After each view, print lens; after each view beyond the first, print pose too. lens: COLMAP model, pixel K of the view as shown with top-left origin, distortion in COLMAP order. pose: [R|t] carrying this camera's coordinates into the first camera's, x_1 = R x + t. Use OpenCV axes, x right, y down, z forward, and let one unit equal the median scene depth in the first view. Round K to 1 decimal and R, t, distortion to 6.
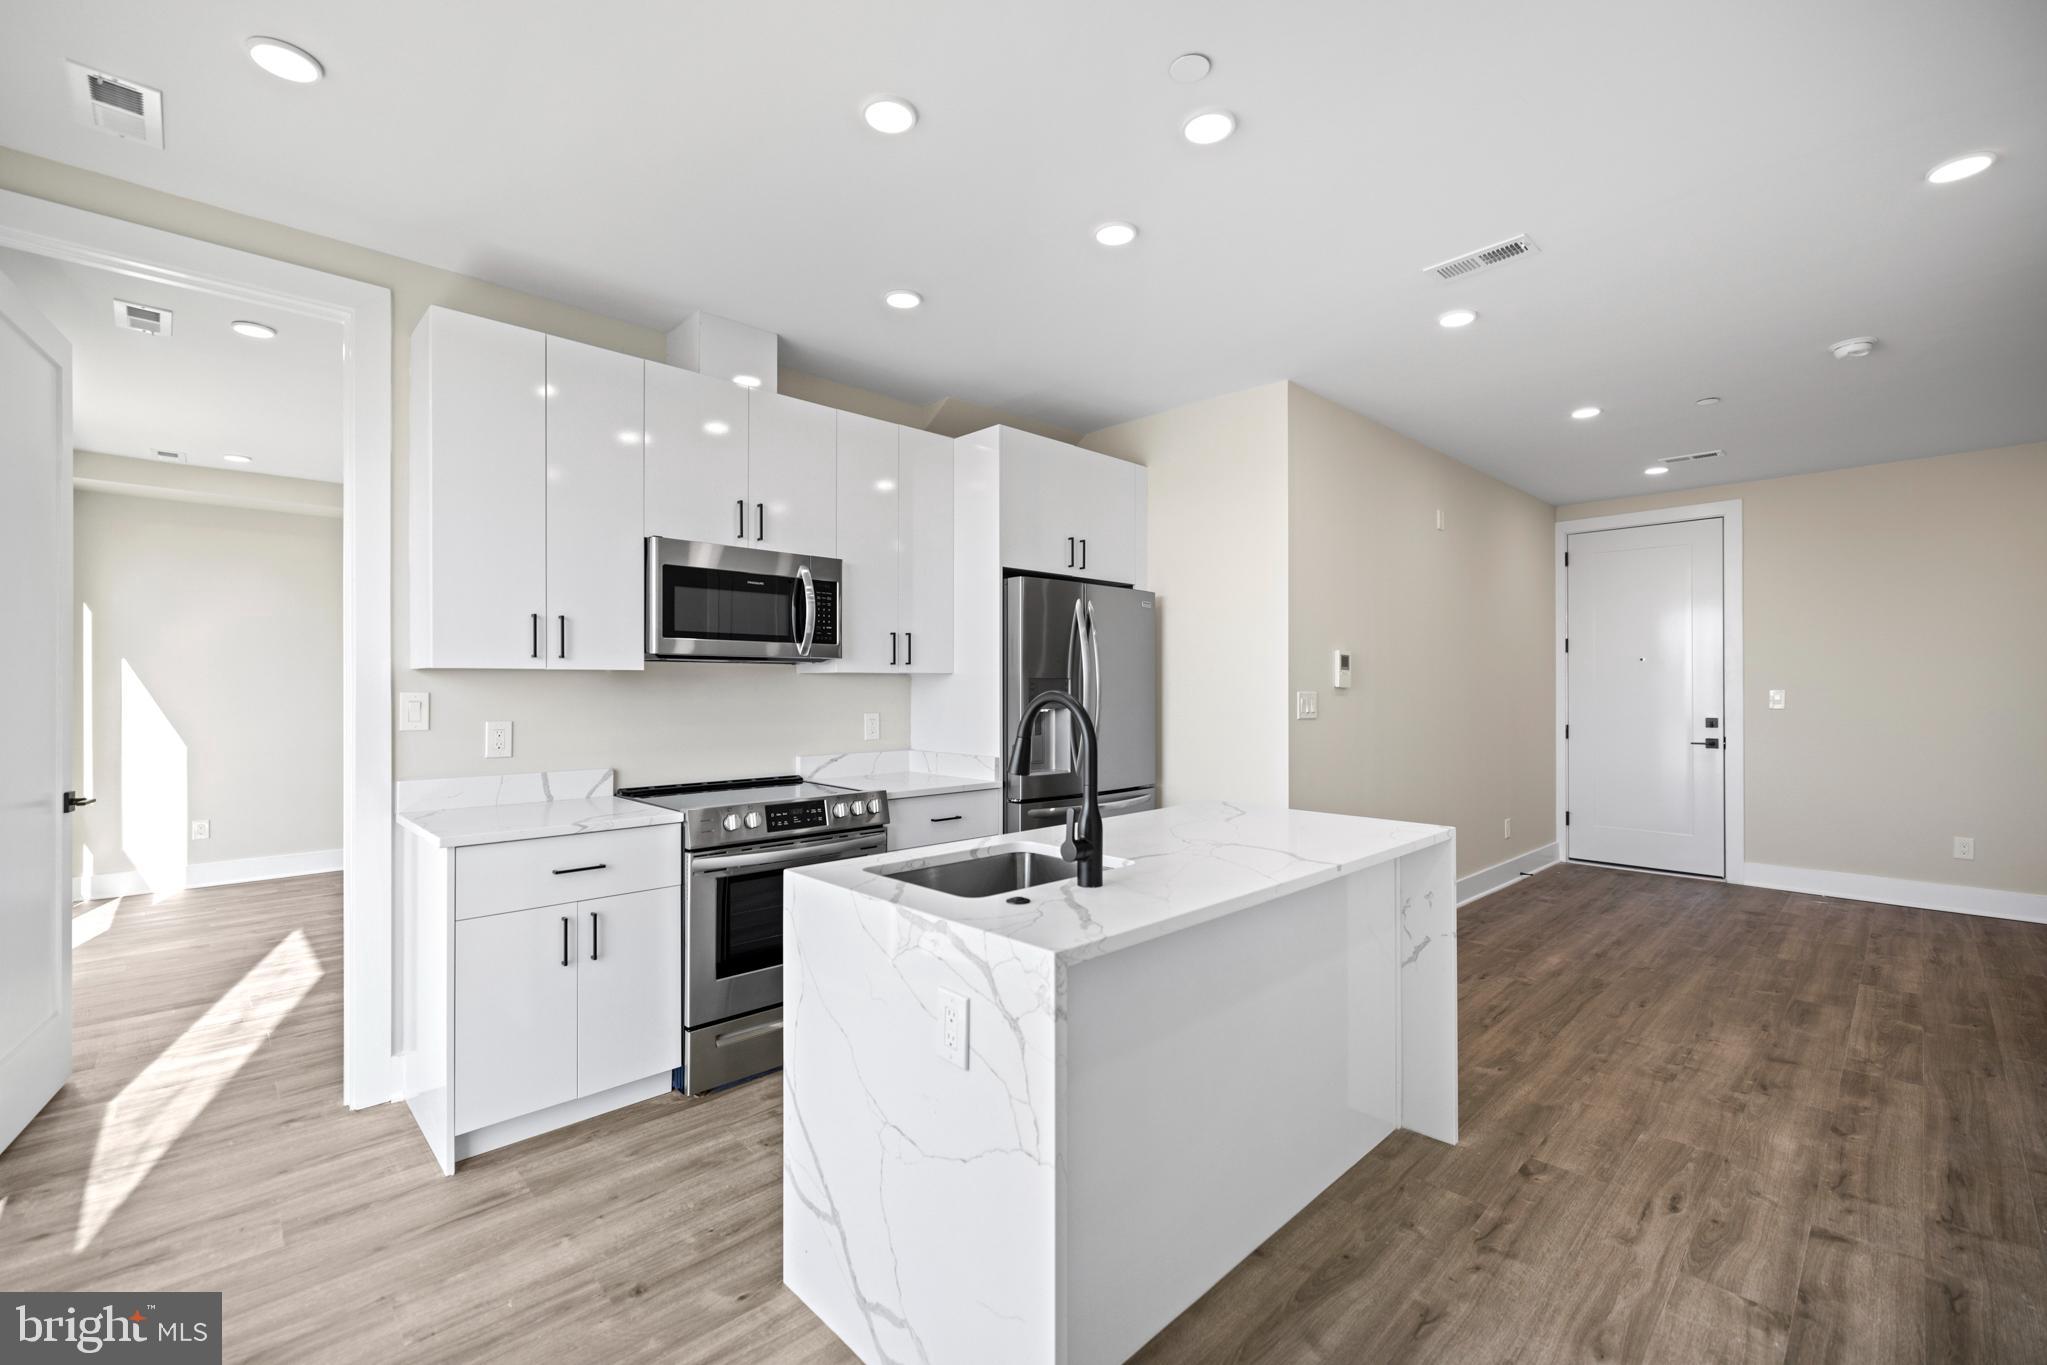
lens RADIAL K [[869.1, 0, 1027.6], [0, 869.1, 686.5], [0, 0, 1]] dist [0.002111, 0.000302]
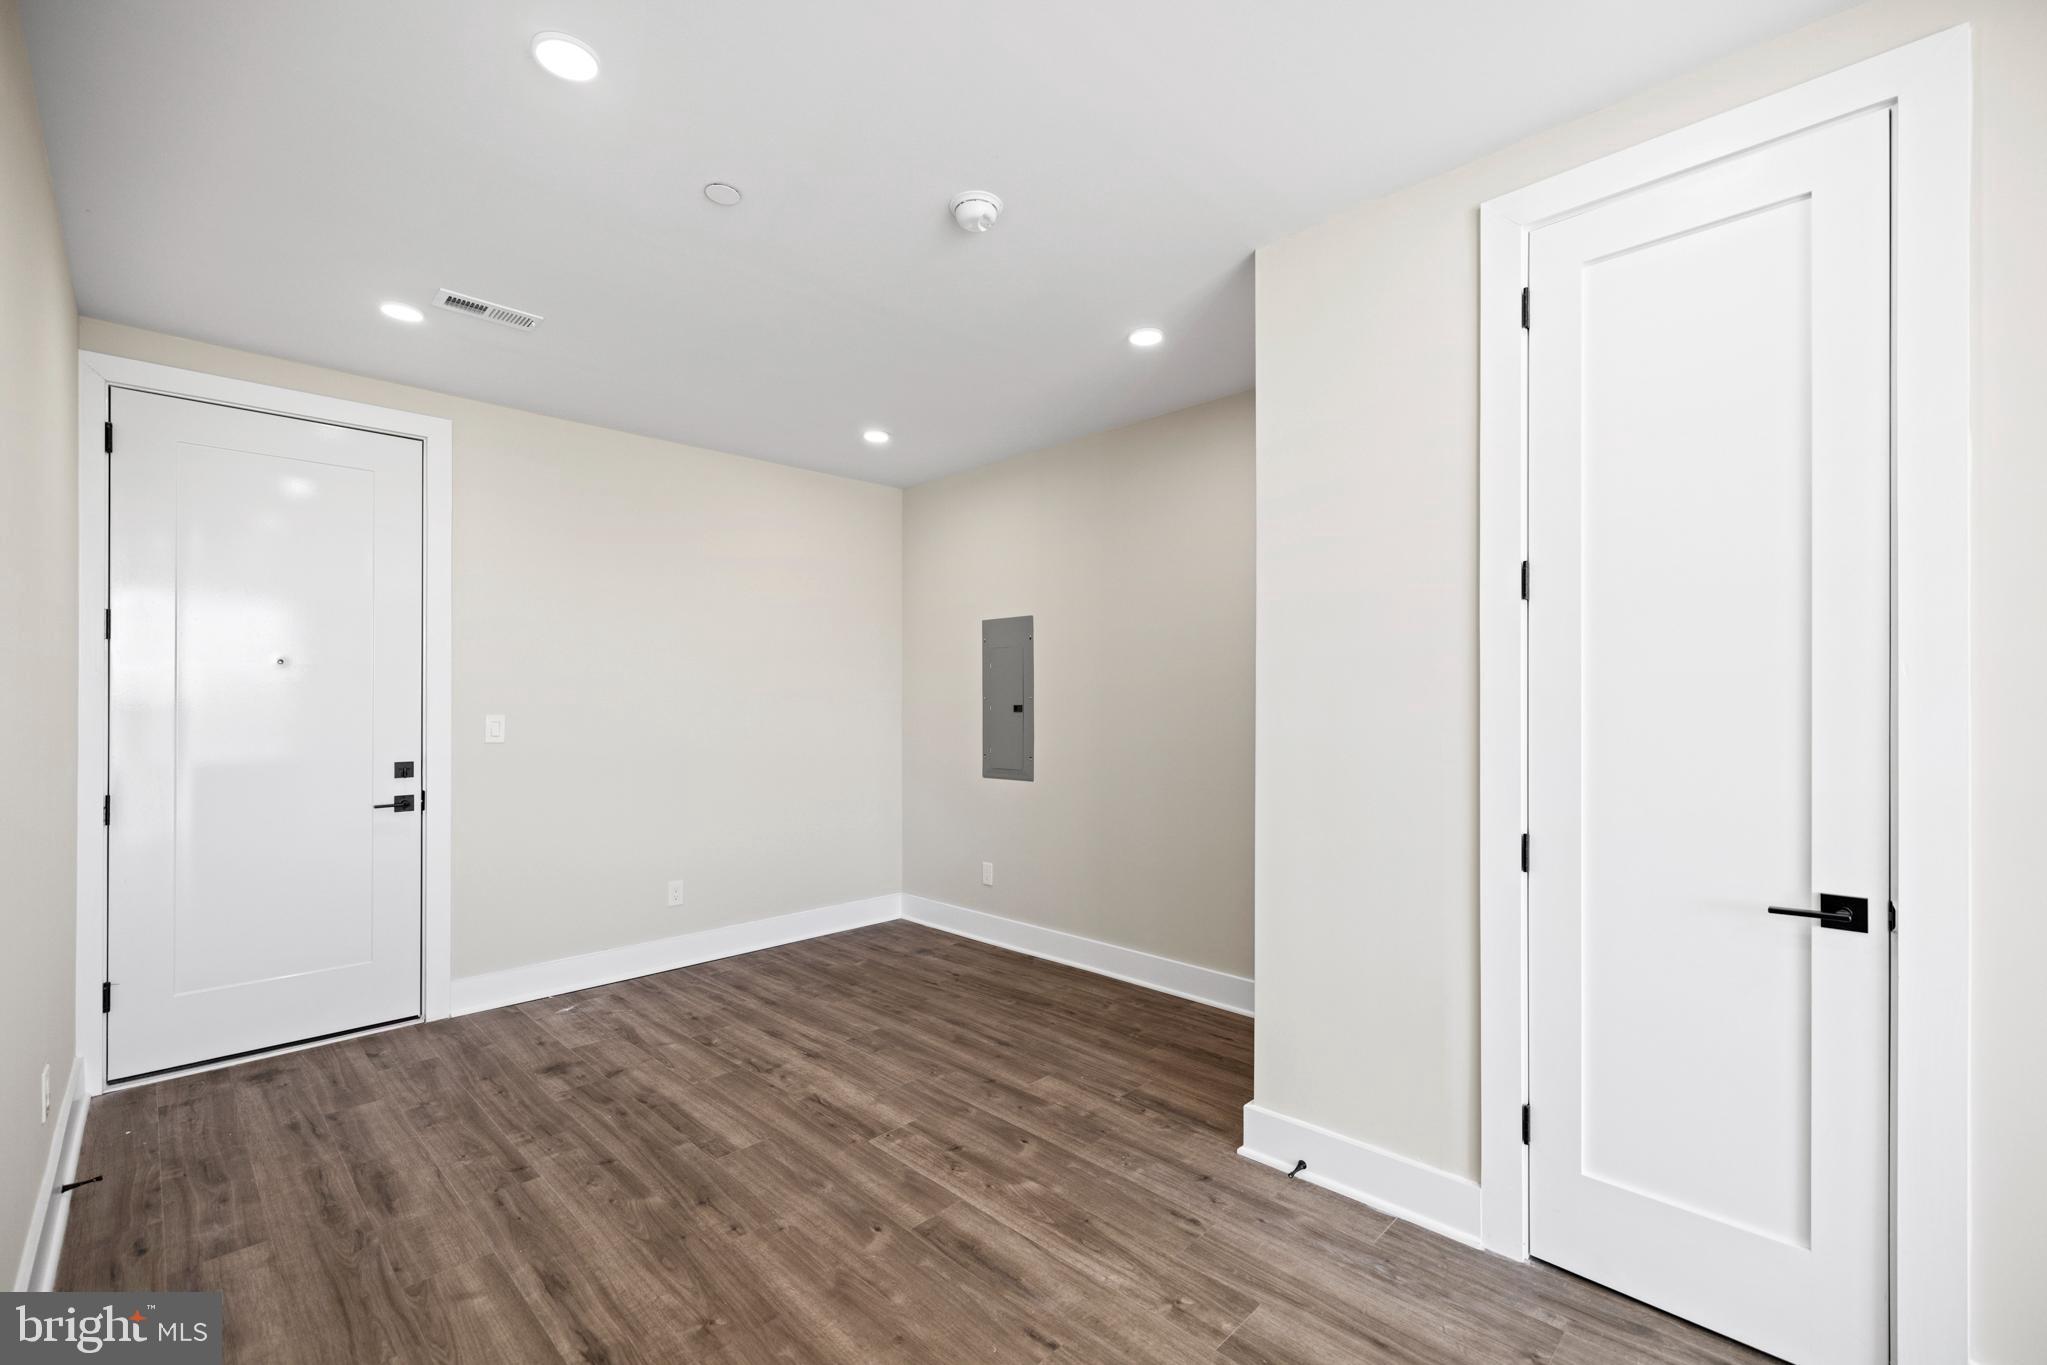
lens RADIAL K [[869.1, 0, 1020.7], [0, 869.1, 694.6], [0, 0, 1]] dist [0.002111, 0.000302]
pose [[-0.017003, 0.005005, 0.999843, 0.238619], [0.000111, 0.999987, -0.005004, -0.011868], [-0.999855, 0.000026, -0.017004, 0.832747]]
